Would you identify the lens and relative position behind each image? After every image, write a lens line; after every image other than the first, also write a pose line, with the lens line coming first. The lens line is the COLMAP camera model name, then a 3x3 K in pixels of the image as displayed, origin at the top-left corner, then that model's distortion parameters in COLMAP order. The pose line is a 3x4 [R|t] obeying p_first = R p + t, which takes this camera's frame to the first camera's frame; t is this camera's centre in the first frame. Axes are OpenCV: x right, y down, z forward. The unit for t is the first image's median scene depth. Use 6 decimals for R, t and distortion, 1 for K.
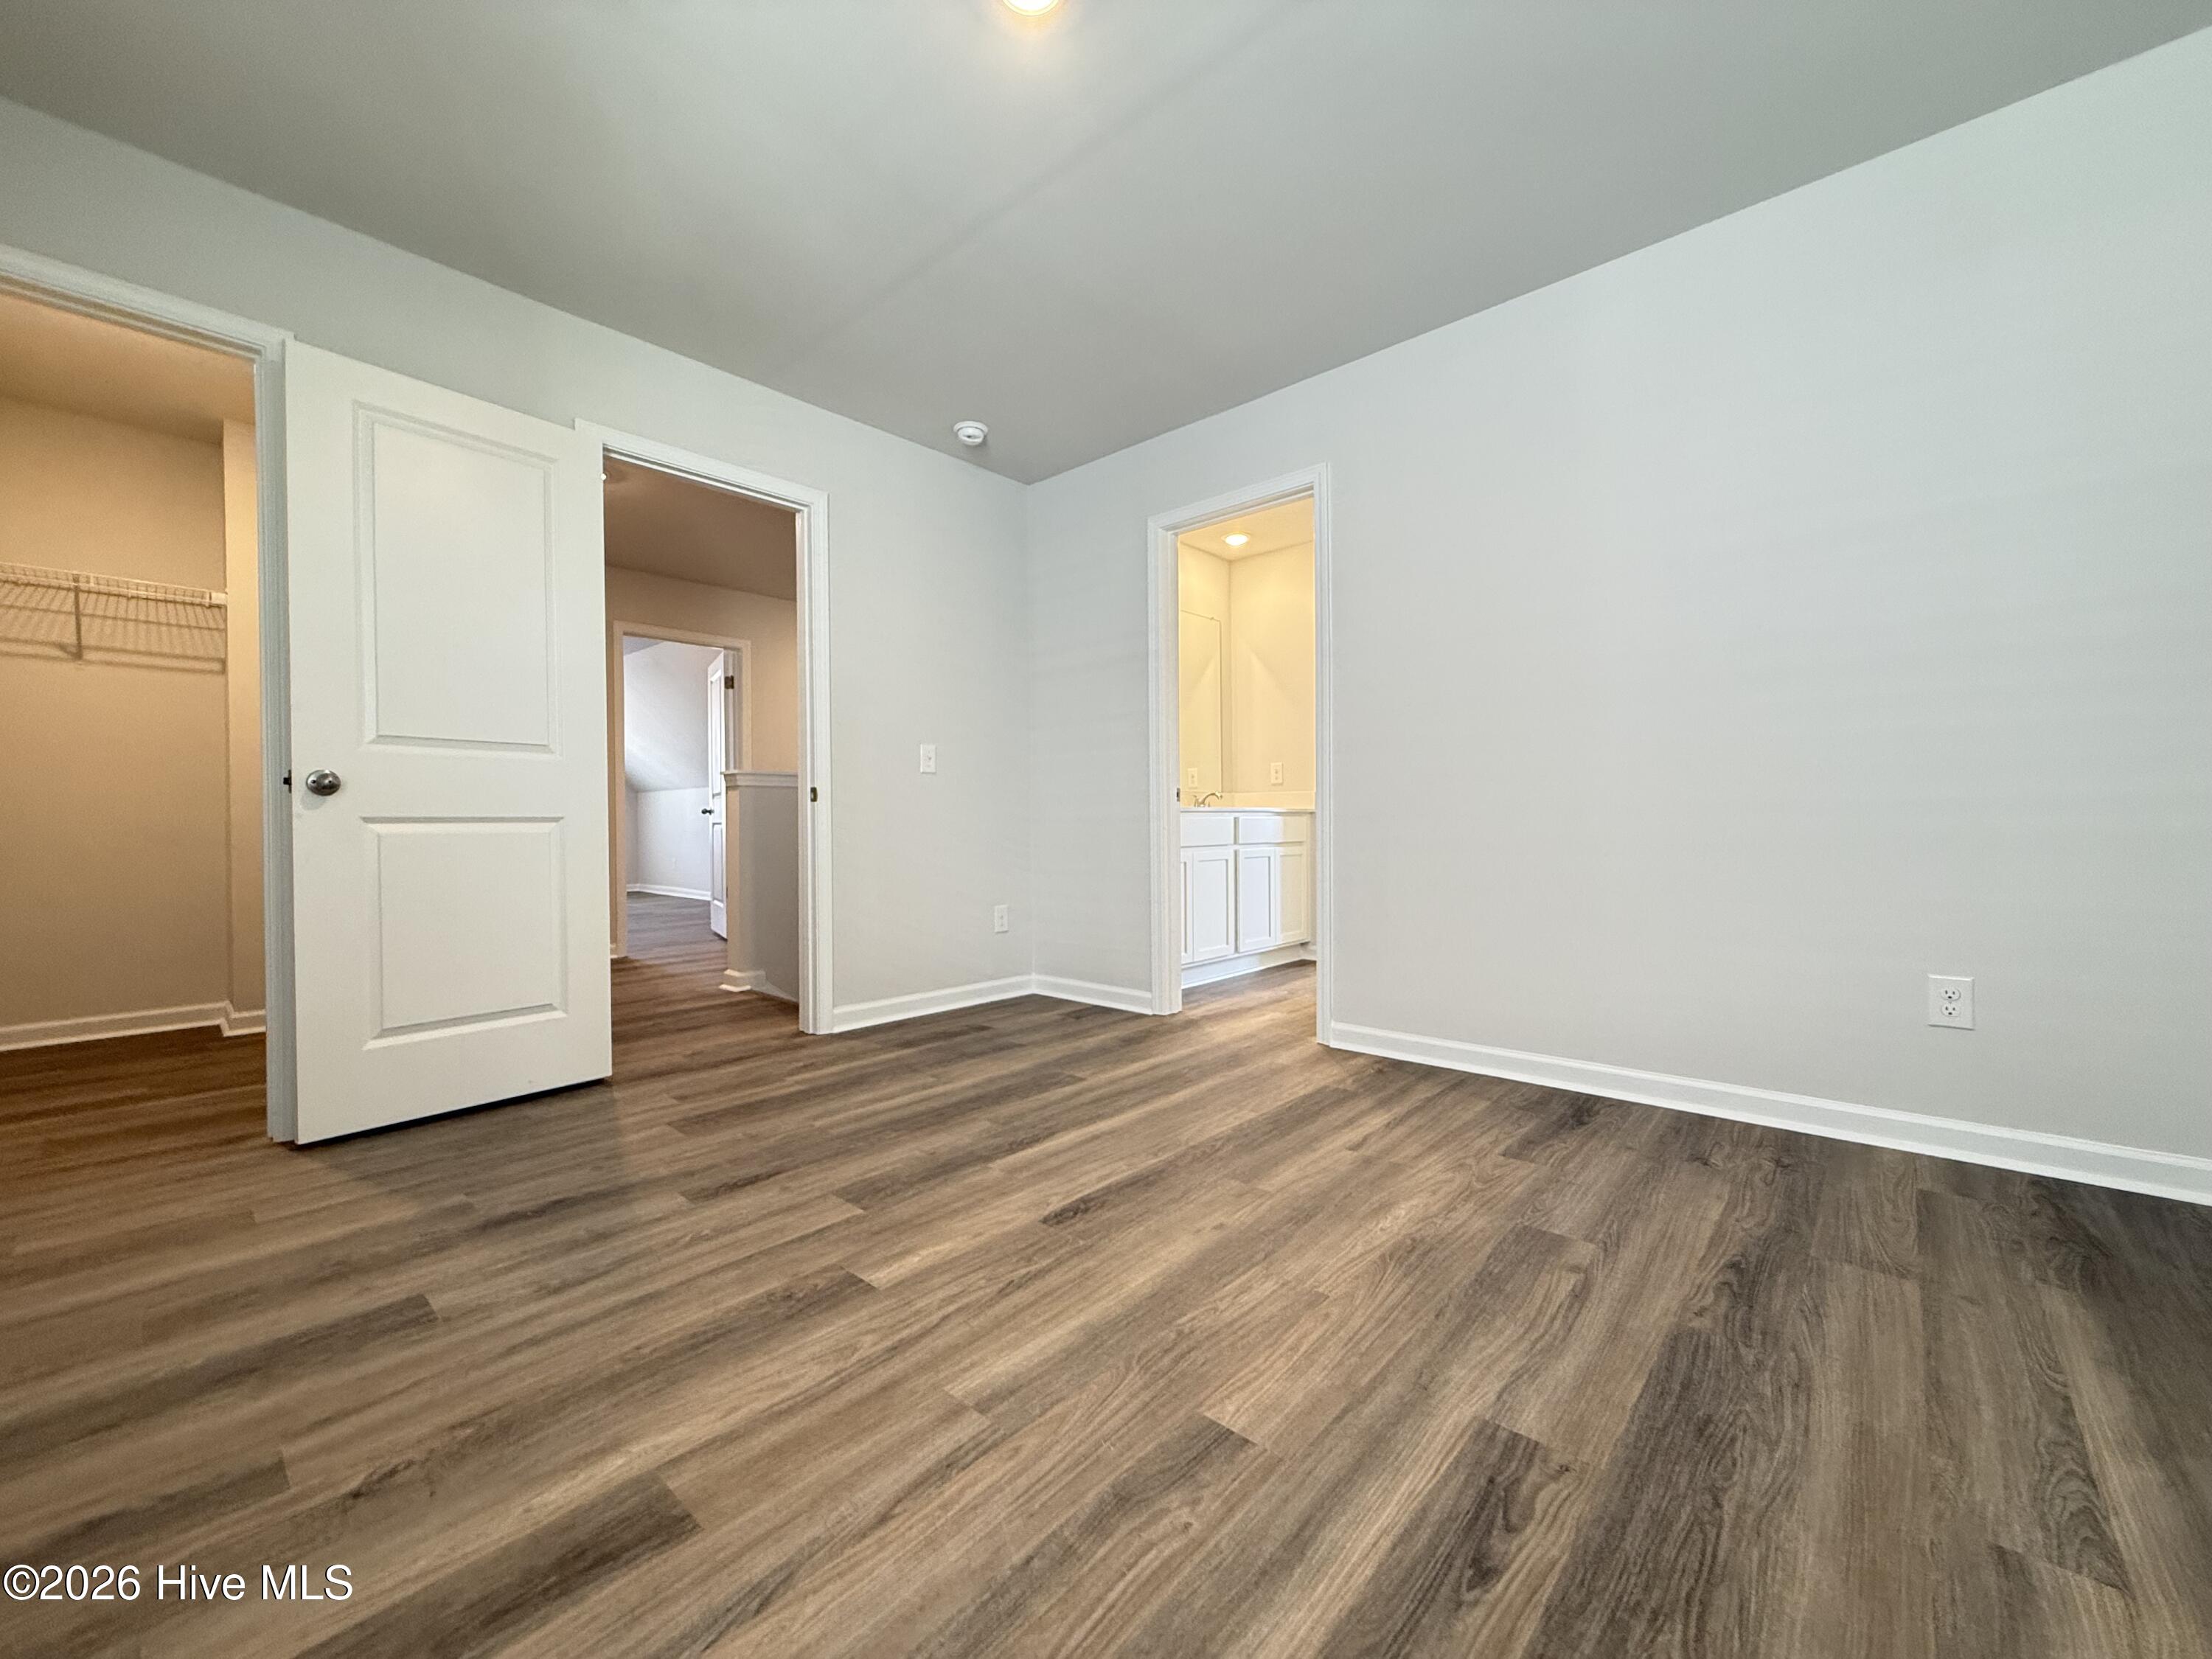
lens RADIAL K [[880.6, 0, 1117.4], [0, 880.6, 826.5], [0, 0, 1]] dist [-0.001885, 0.001453]
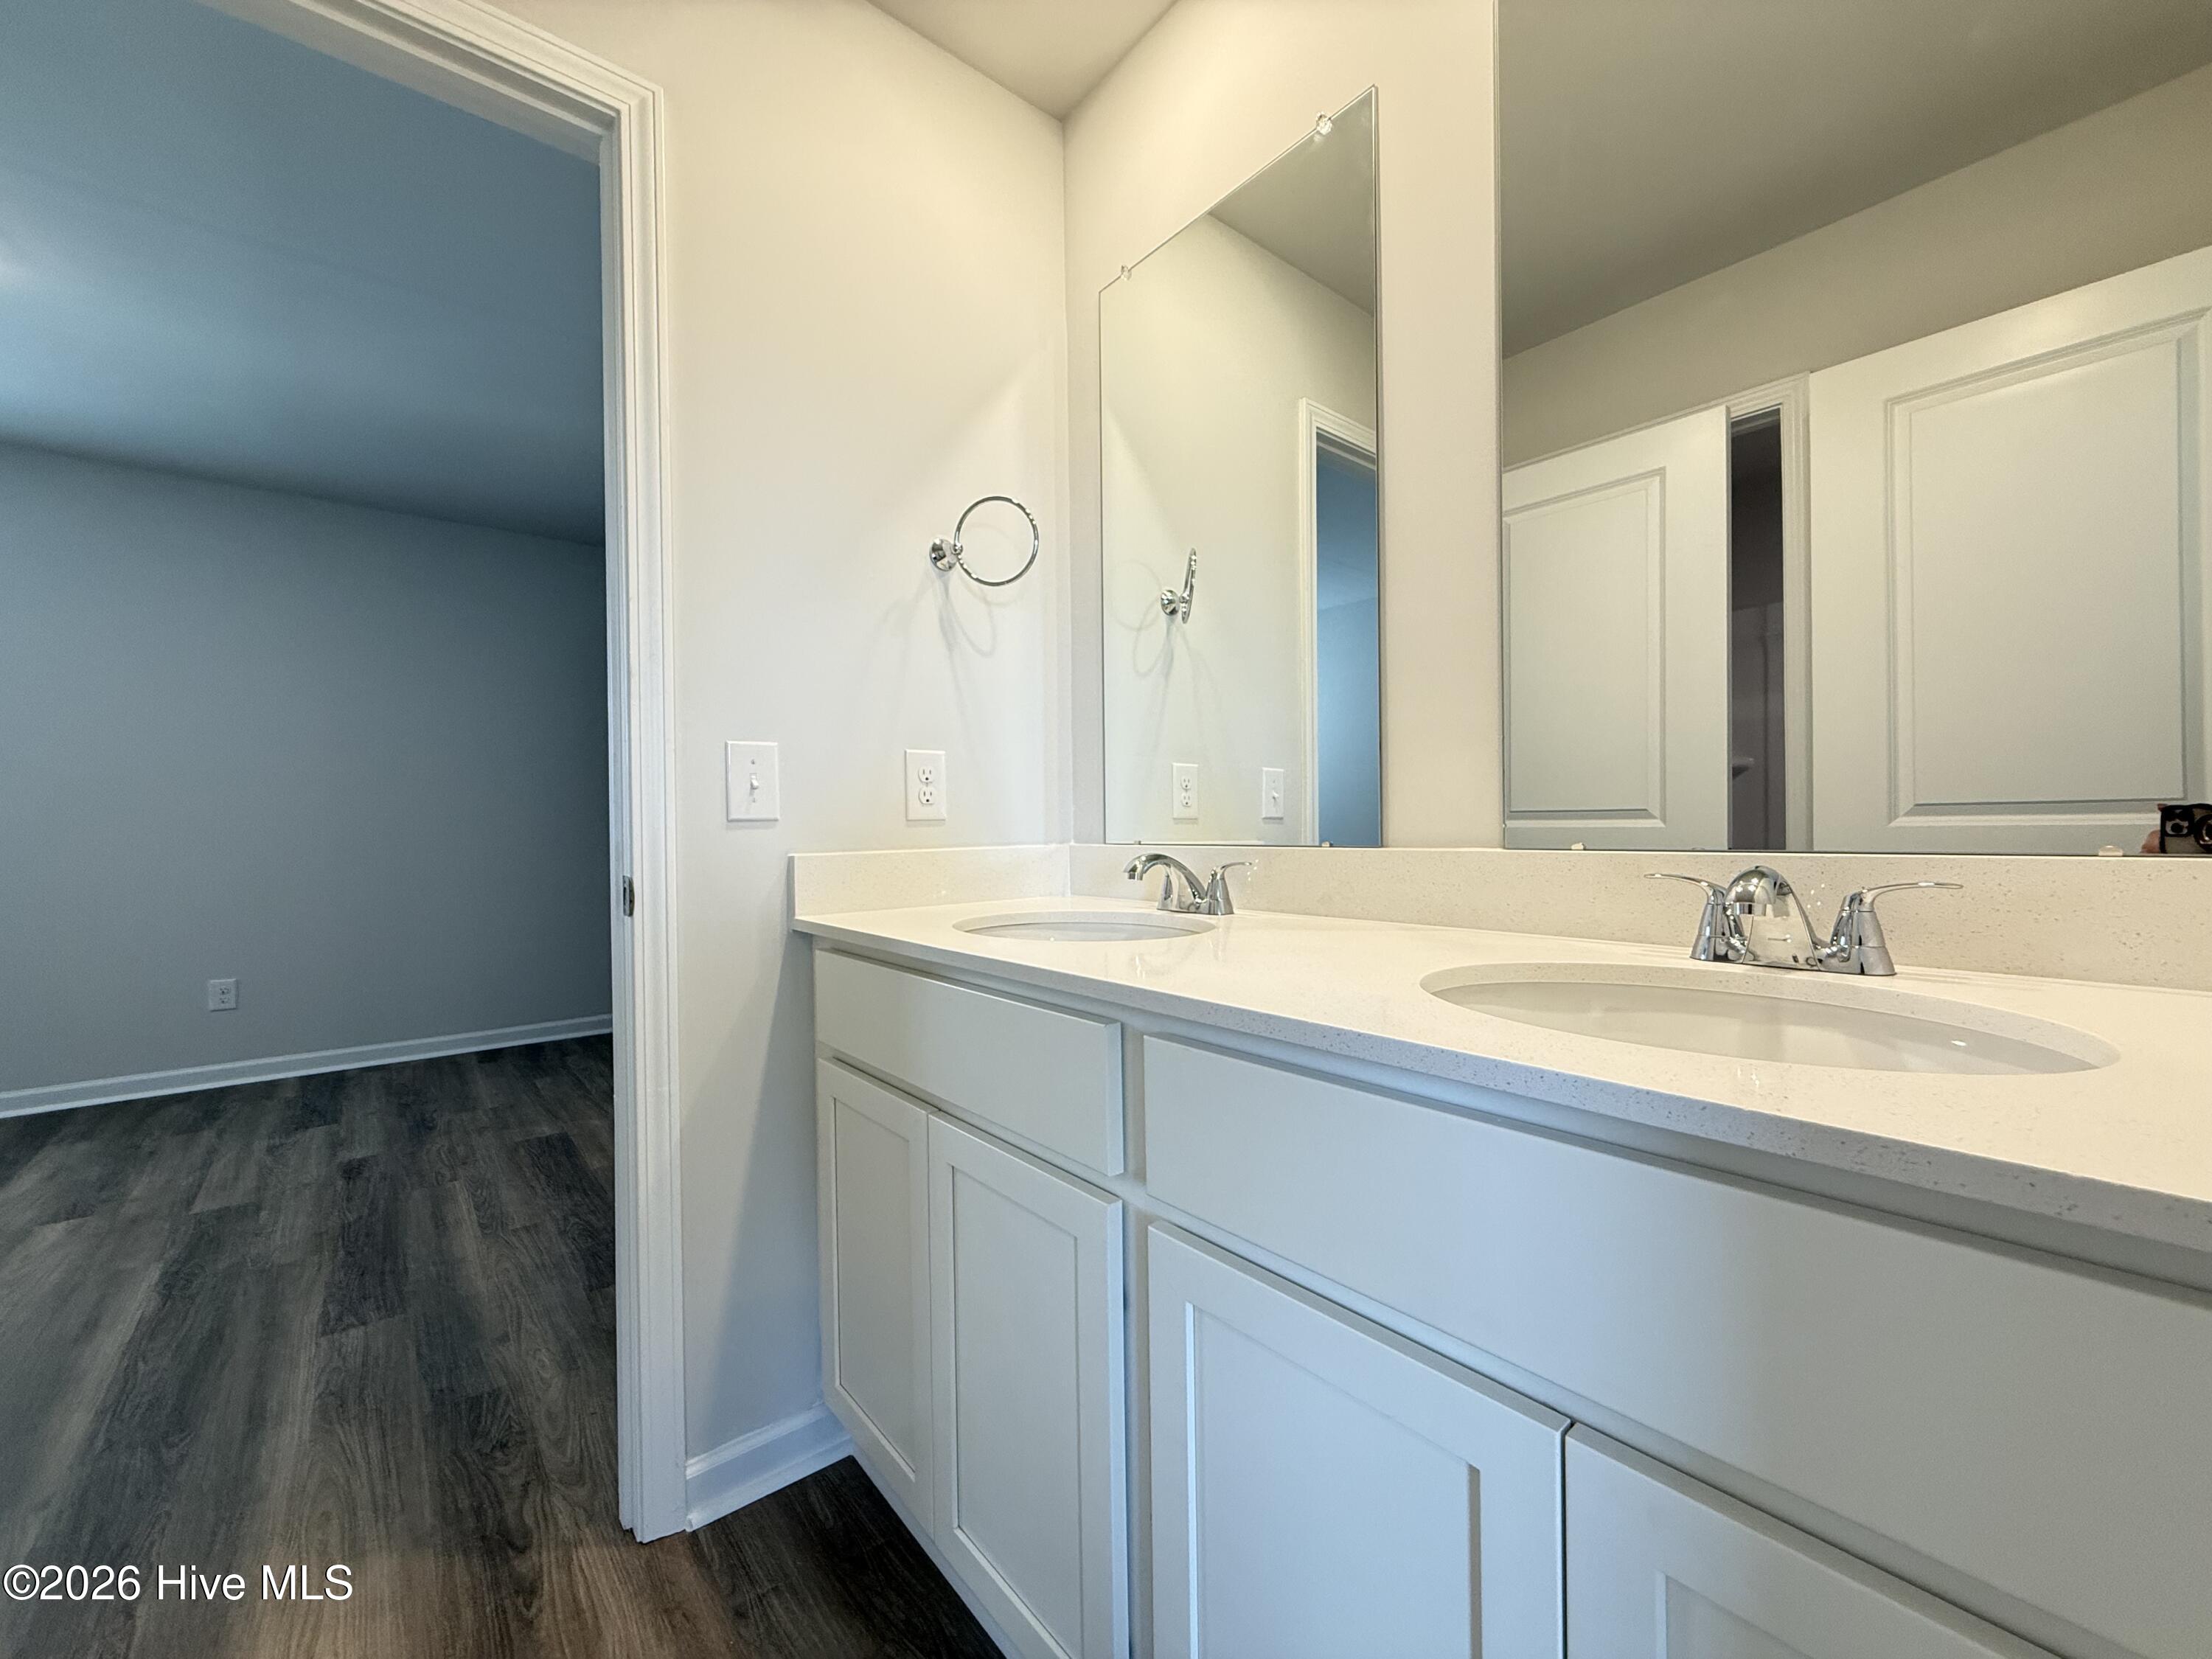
lens RADIAL K [[880.6, 0, 1117.5], [0, 880.6, 823.2], [0, 0, 1]] dist [-0.001885, 0.001453]
pose [[-0.153121, 0.012911, -0.988123, 0.800993], [0.002371, 0.999917, 0.012697, -0.158863], [0.988205, -0.000399, -0.153139, 2.612171]]
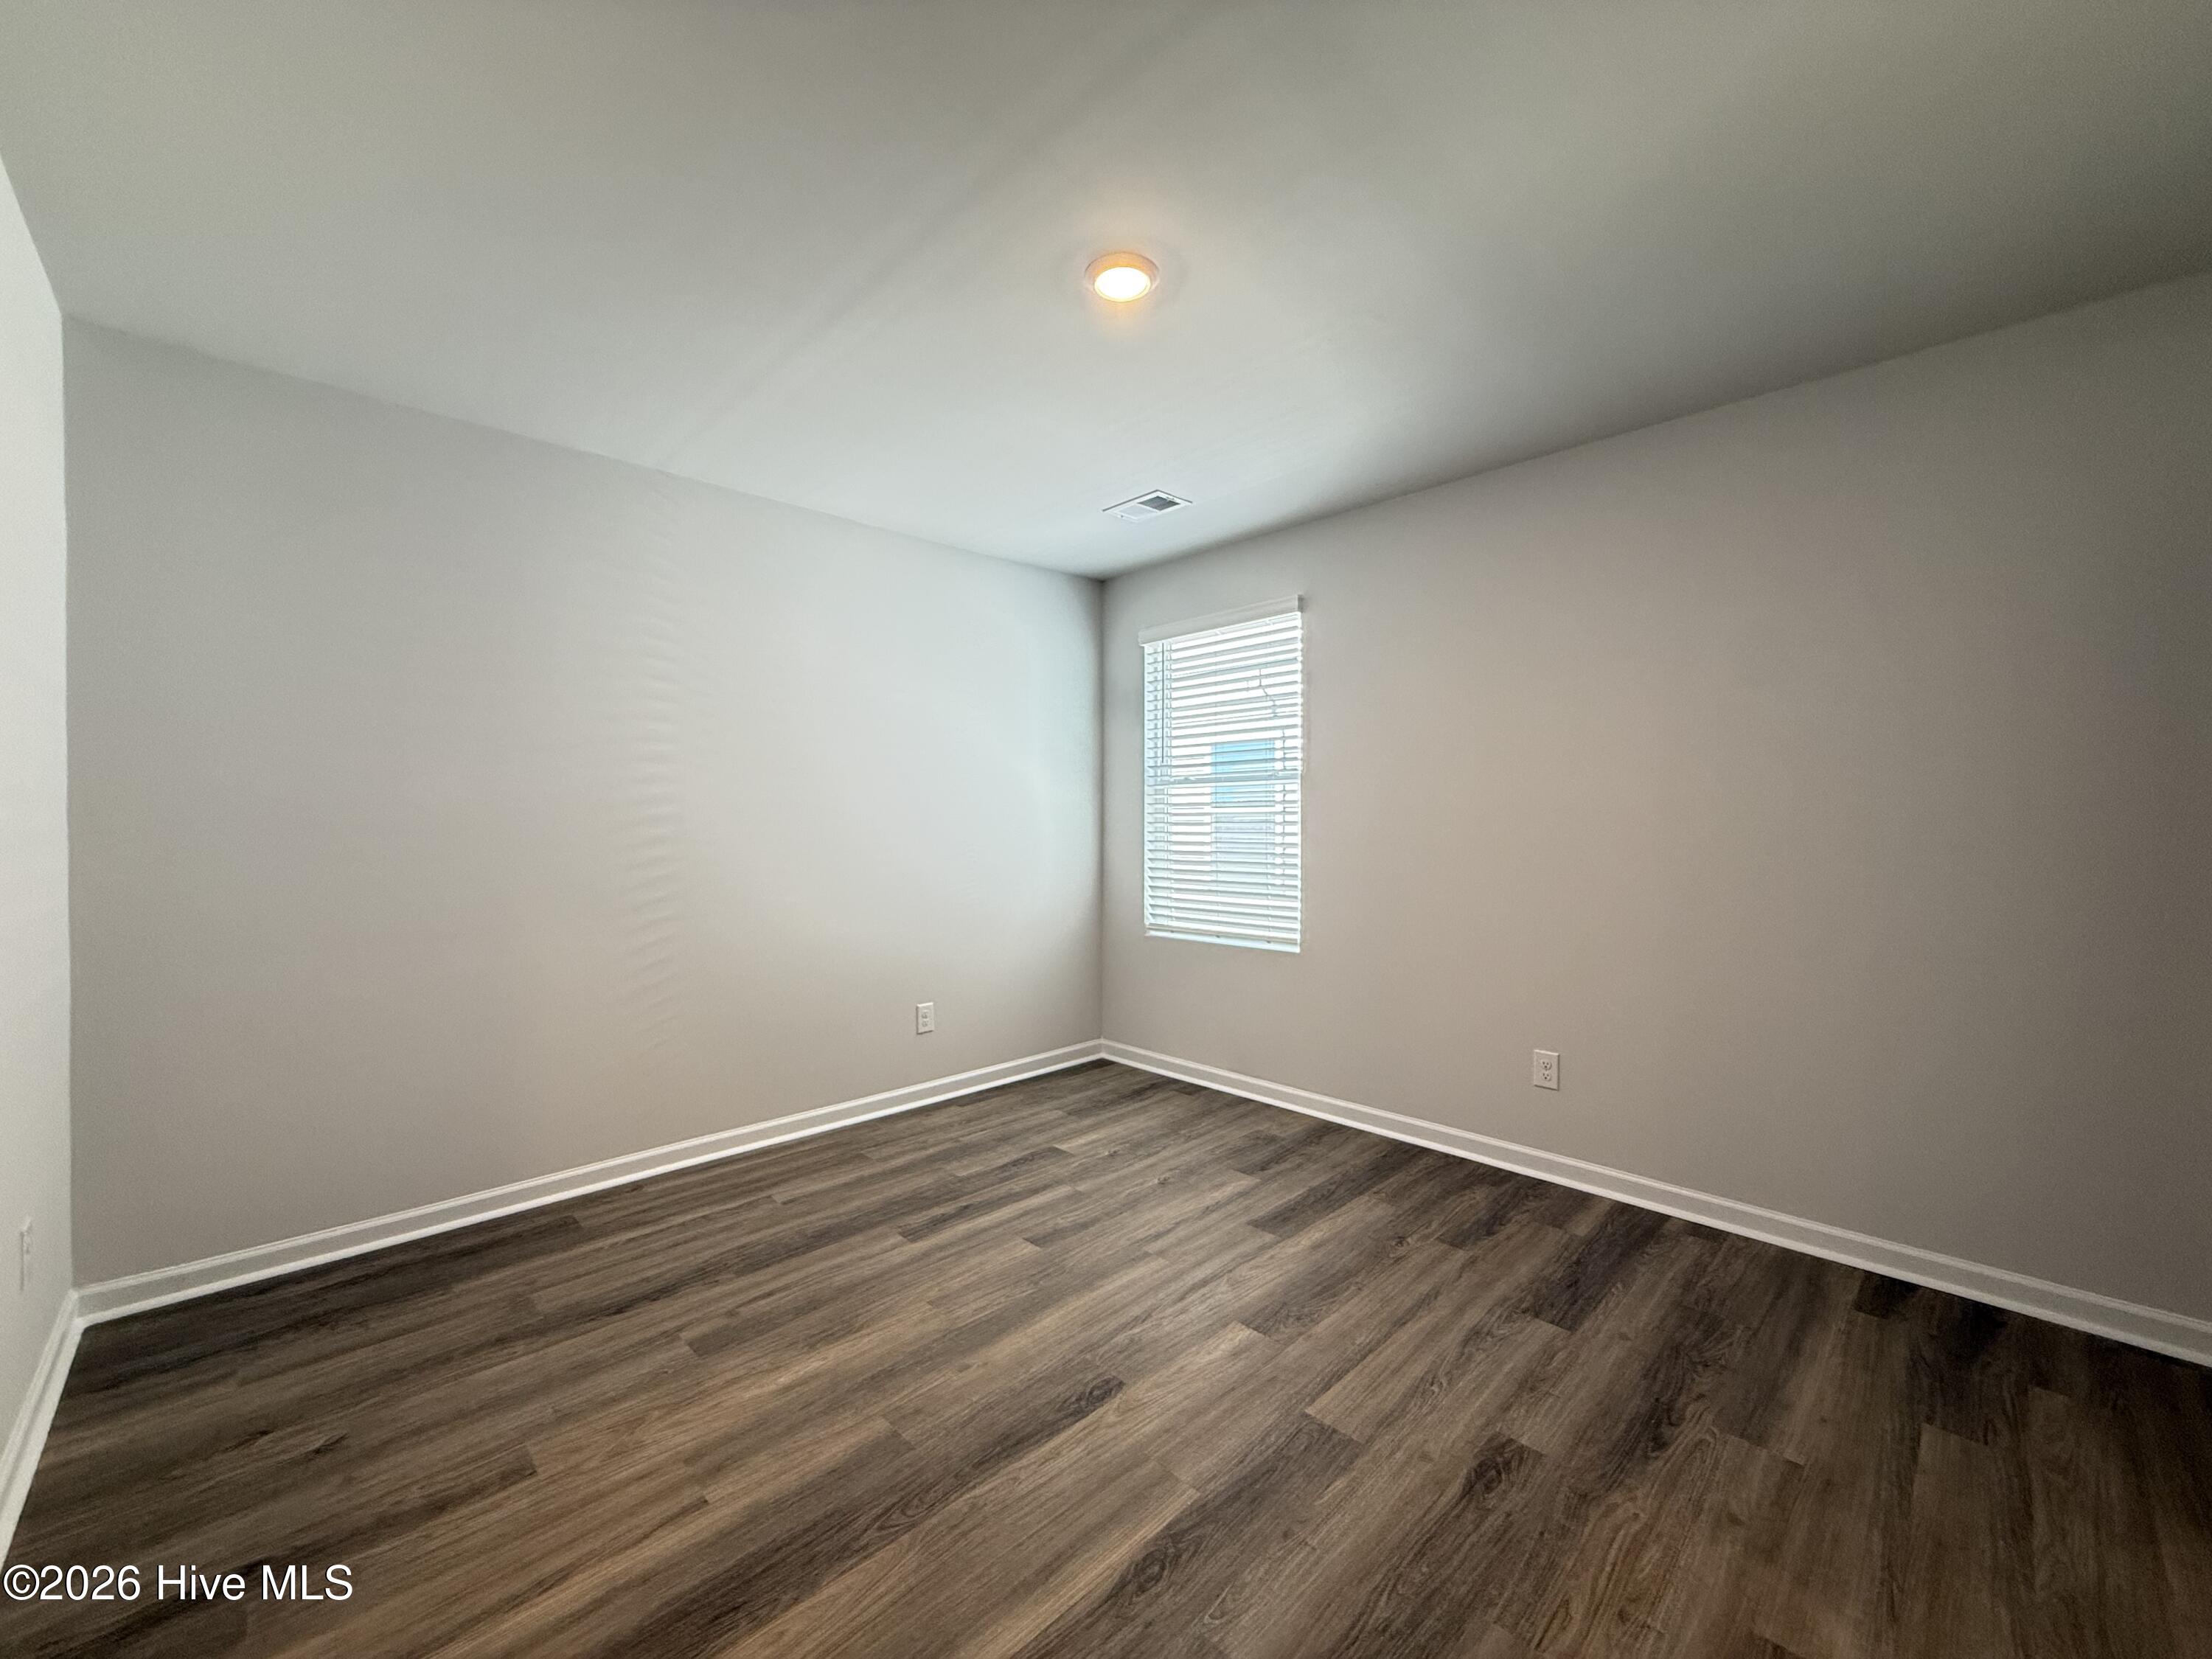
lens RADIAL K [[880.6, 0, 1097.2], [0, 880.6, 828.9], [0, 0, 1]] dist [-0.001885, 0.001453]
pose [[-0.996082, 0.010408, 0.087825, -0.152640], [0.011303, 0.999889, 0.009701, -0.229211], [-0.087714, 0.010656, -0.996089, 2.031992]]
